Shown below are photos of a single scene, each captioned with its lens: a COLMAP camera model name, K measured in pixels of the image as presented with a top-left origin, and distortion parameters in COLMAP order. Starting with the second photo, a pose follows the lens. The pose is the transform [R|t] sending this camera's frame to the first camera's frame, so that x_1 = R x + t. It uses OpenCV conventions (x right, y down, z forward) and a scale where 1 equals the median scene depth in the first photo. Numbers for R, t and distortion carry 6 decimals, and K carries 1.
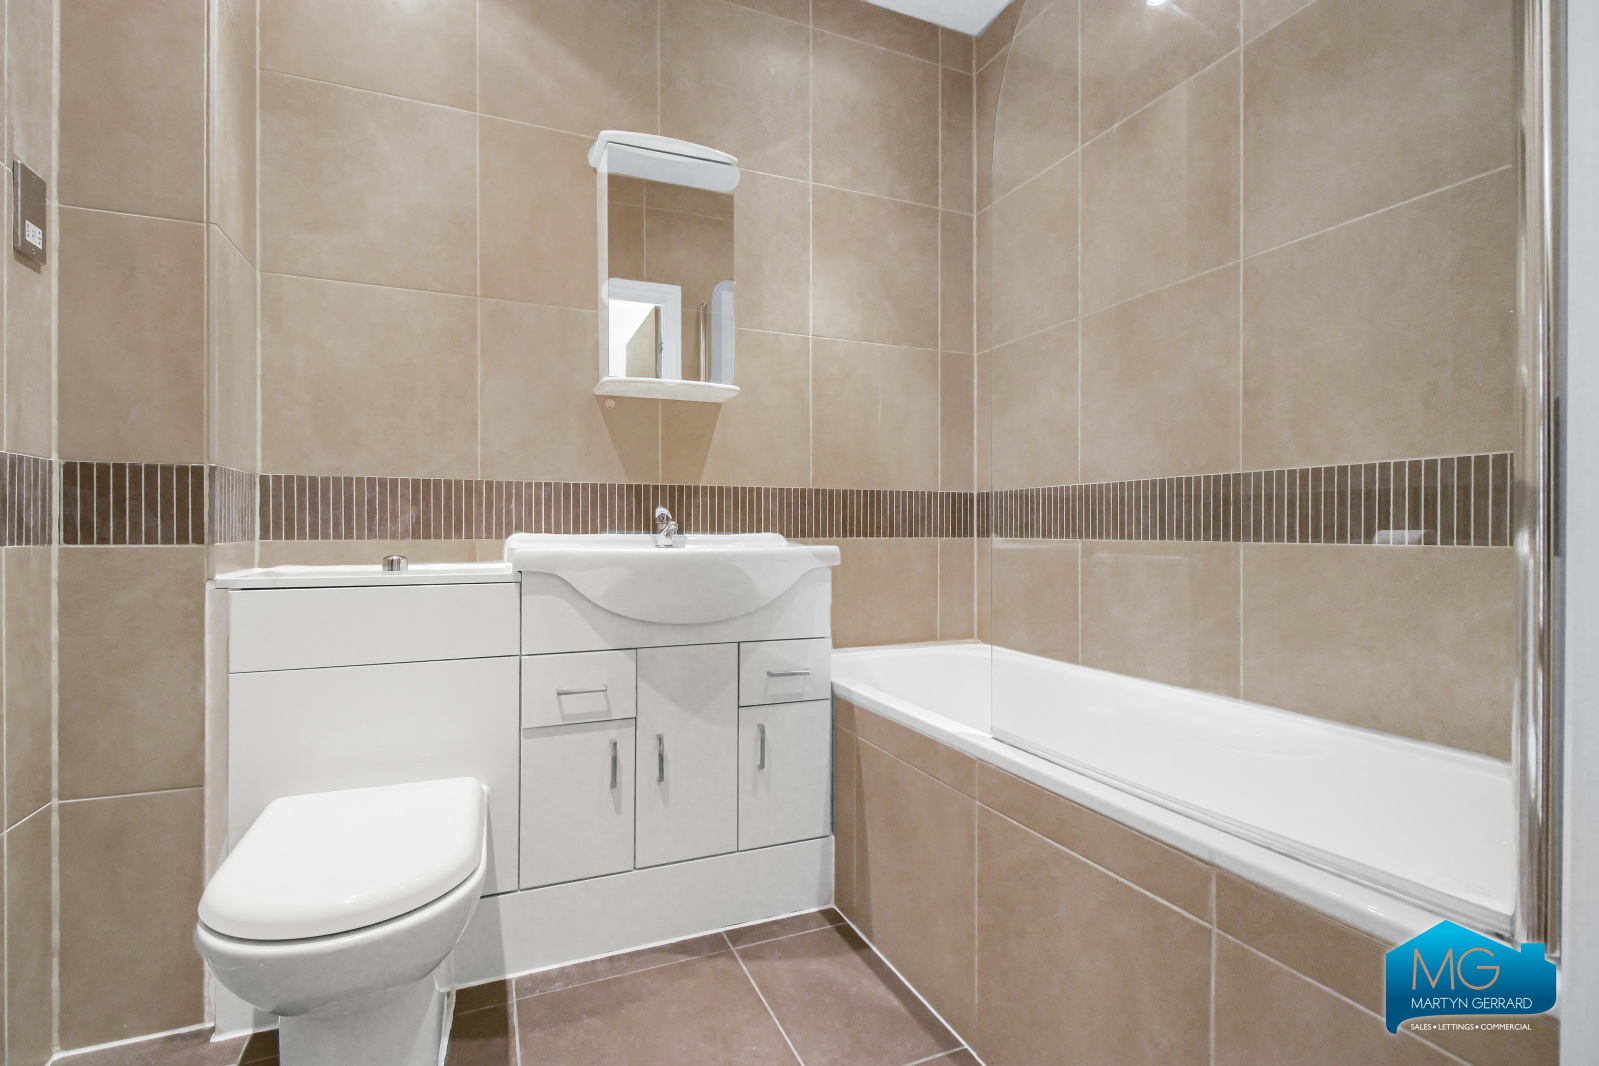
lens RADIAL K [[745.9, 0, 805.3], [0, 745.9, 531.1], [0, 0, 1]] dist [-0.004627, -0.008115]
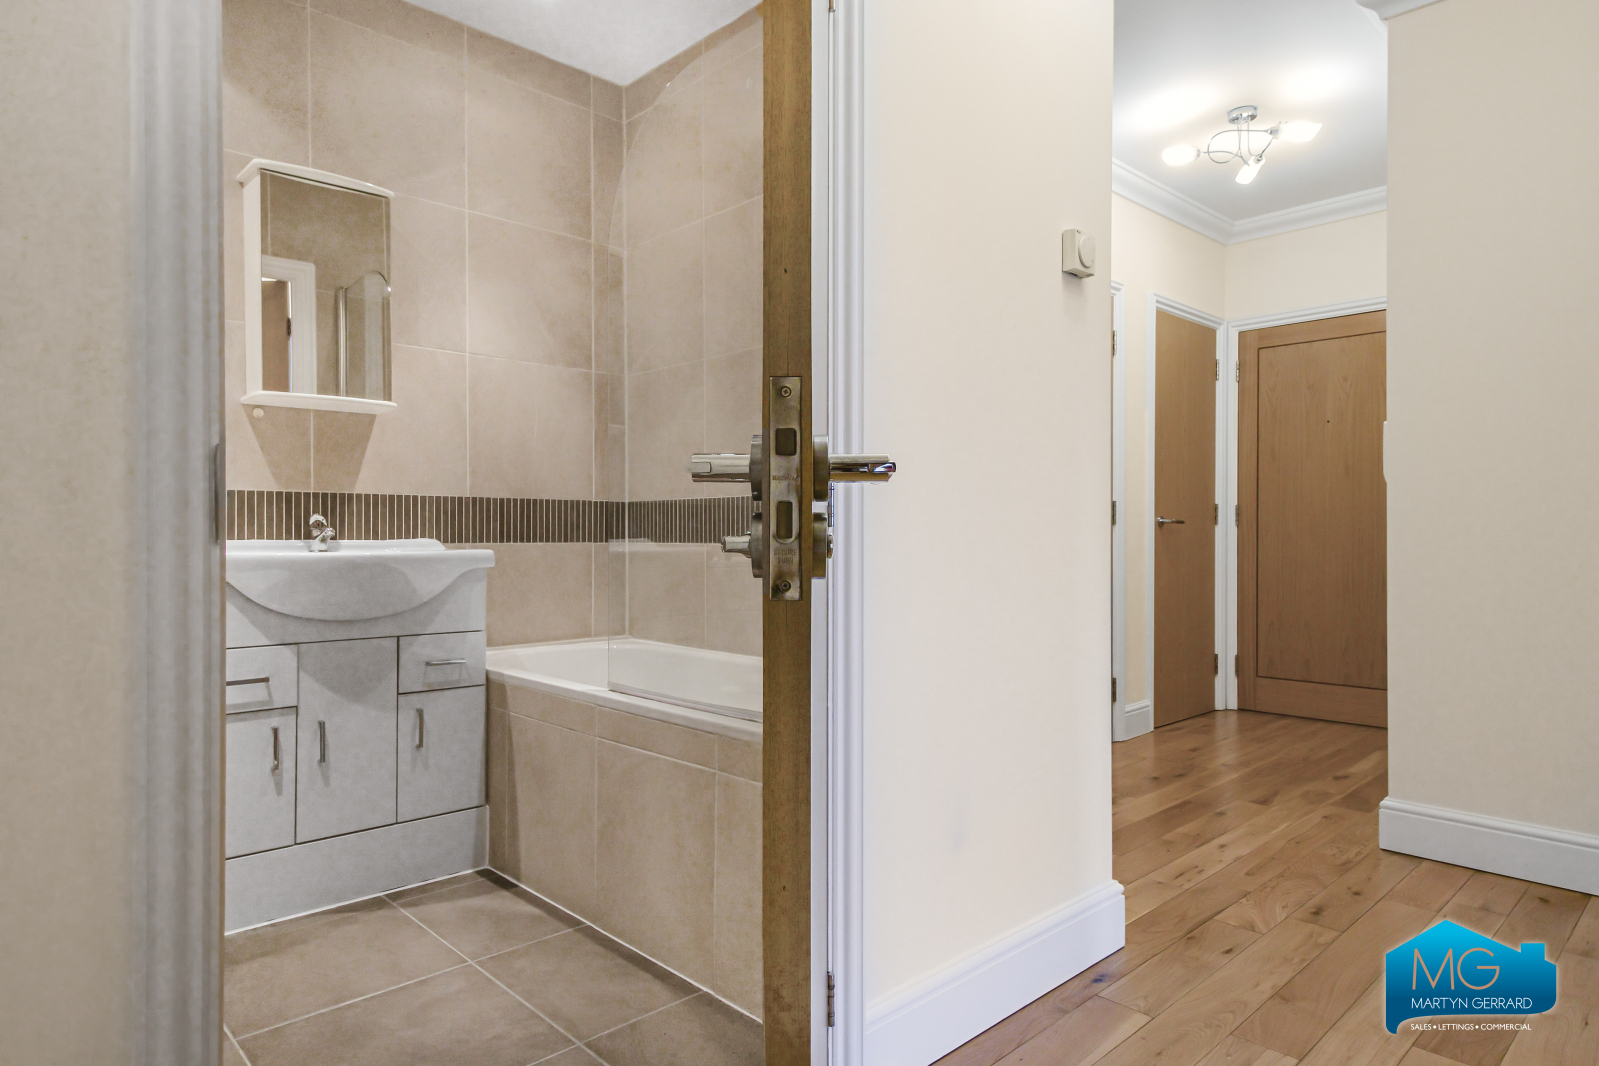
lens RADIAL K [[951.2, 0, 808.6], [0, 951.2, 533.3], [0, 0, 1]] dist [0.015384, -0.011901]
pose [[0.941475, -0.001025, 0.337083, 0.008108], [0.002501, 0.999989, -0.003945, 0.001711], [-0.337075, 0.004557, 0.941467, -0.507179]]
